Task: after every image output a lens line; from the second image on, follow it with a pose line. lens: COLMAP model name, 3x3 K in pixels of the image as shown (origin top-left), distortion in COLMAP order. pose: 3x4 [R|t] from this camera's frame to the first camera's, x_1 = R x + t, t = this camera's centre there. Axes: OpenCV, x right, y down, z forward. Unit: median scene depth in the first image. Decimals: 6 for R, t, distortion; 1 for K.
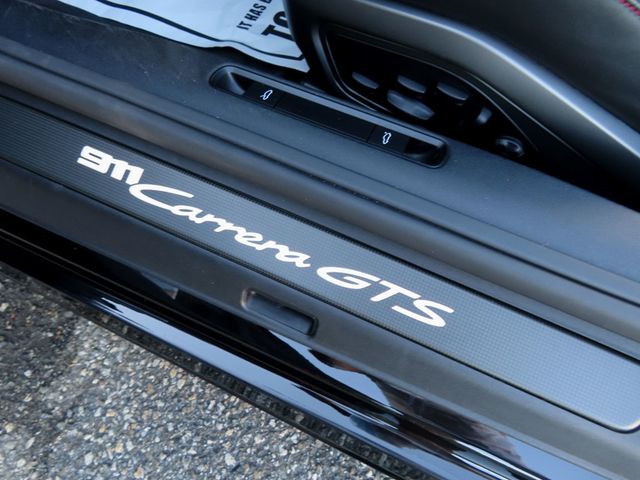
lens RADIAL K [[458.3, 0, 319.7], [0, 458.3, 239.8], [0, 0, 1]] dist [-0.006390, 0.001189]
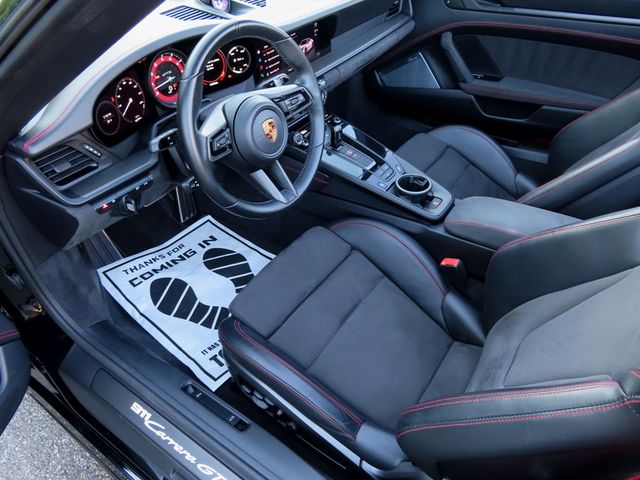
lens RADIAL K [[458.3, 0, 322.2], [0, 458.3, 238.0], [0, 0, 1]] dist [-0.006390, 0.001189]
pose [[0.984757, 0.091061, -0.148194, 0.937920], [-0.146211, 0.894866, -0.421708, -0.096151], [0.094213, 0.436947, 0.894540, -1.833077]]
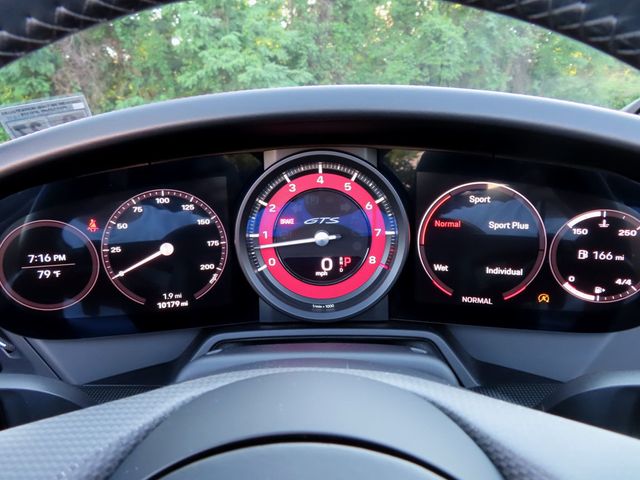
lens RADIAL K [[458.3, 0, 319.5], [0, 458.3, 241.5], [0, 0, 1]] dist [-0.006390, 0.001189]
pose [[0.393993, 0.221016, -0.892144, 0.356443], [-0.829669, 0.503200, -0.241742, -1.781056], [0.395498, 0.835429, 0.381628, -0.189778]]
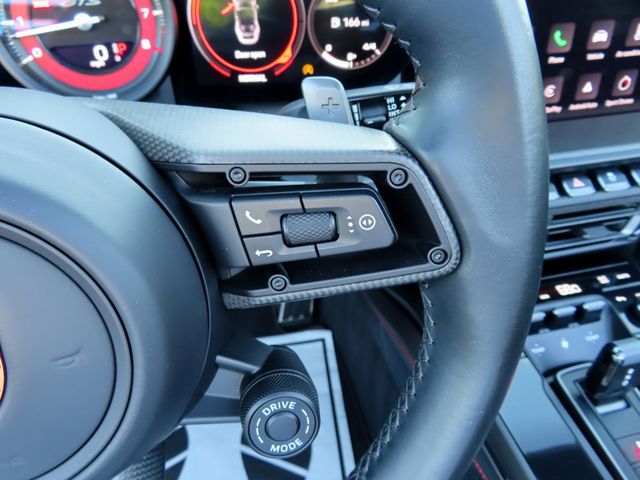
lens RADIAL K [[458.3, 0, 320.4], [0, 458.3, 241.1], [0, 0, 1]] dist [-0.006390, 0.001189]
pose [[0.608836, 0.430841, -0.666104, 0.587553], [-0.713183, 0.664977, -0.221756, -1.860865], [0.347403, 0.610067, 0.712131, -0.049112]]
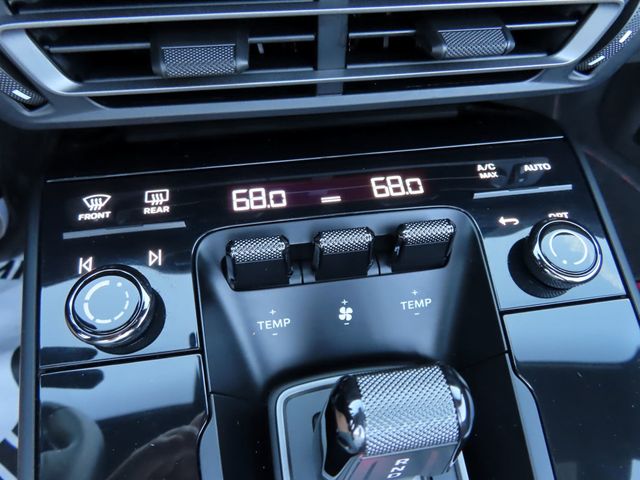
lens RADIAL K [[458.3, 0, 321.5], [0, 458.3, 239.3], [0, 0, 1]] dist [-0.006390, 0.001189]
pose [[0.547998, 0.655716, -0.519360, 0.494742], [-0.773993, 0.632951, -0.017544, -2.415147], [0.317225, 0.411595, 0.854376, 0.695637]]
